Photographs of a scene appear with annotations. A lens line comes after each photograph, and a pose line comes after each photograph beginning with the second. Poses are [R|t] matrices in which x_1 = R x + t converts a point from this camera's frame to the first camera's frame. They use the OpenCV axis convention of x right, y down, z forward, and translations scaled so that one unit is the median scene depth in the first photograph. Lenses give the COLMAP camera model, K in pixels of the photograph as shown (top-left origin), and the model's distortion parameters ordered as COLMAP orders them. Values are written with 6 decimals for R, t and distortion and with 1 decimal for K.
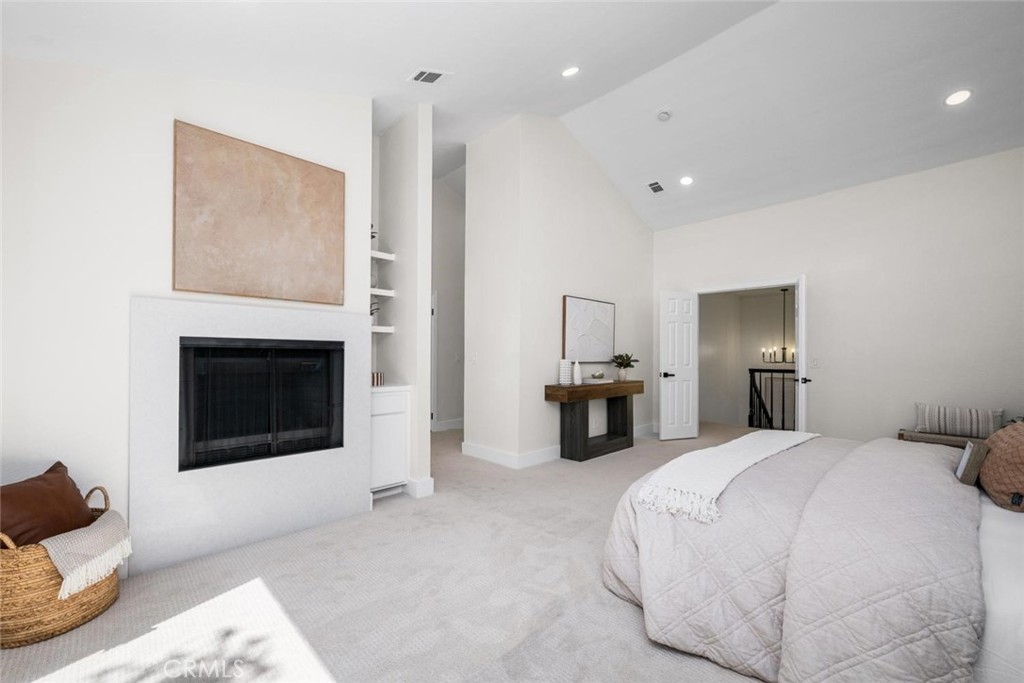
lens RADIAL K [[423.1, 0, 509.4], [0, 423.1, 347.7], [0, 0, 1]] dist [-0.002465, -0.000149]
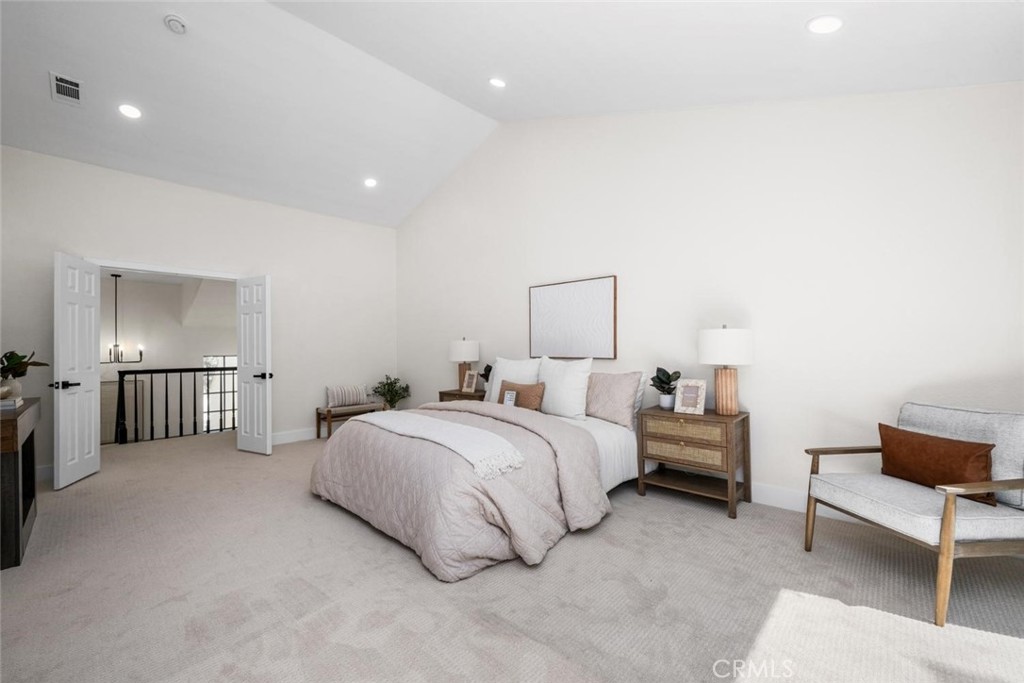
lens RADIAL K [[423.1, 0, 509.5], [0, 423.1, 345.4], [0, 0, 1]] dist [-0.002465, -0.000149]
pose [[-0.054071, 0.008260, 0.998503, -0.301548], [-0.004628, 0.999953, -0.008522, 0.006770], [-0.998526, -0.005082, -0.054030, 0.357978]]
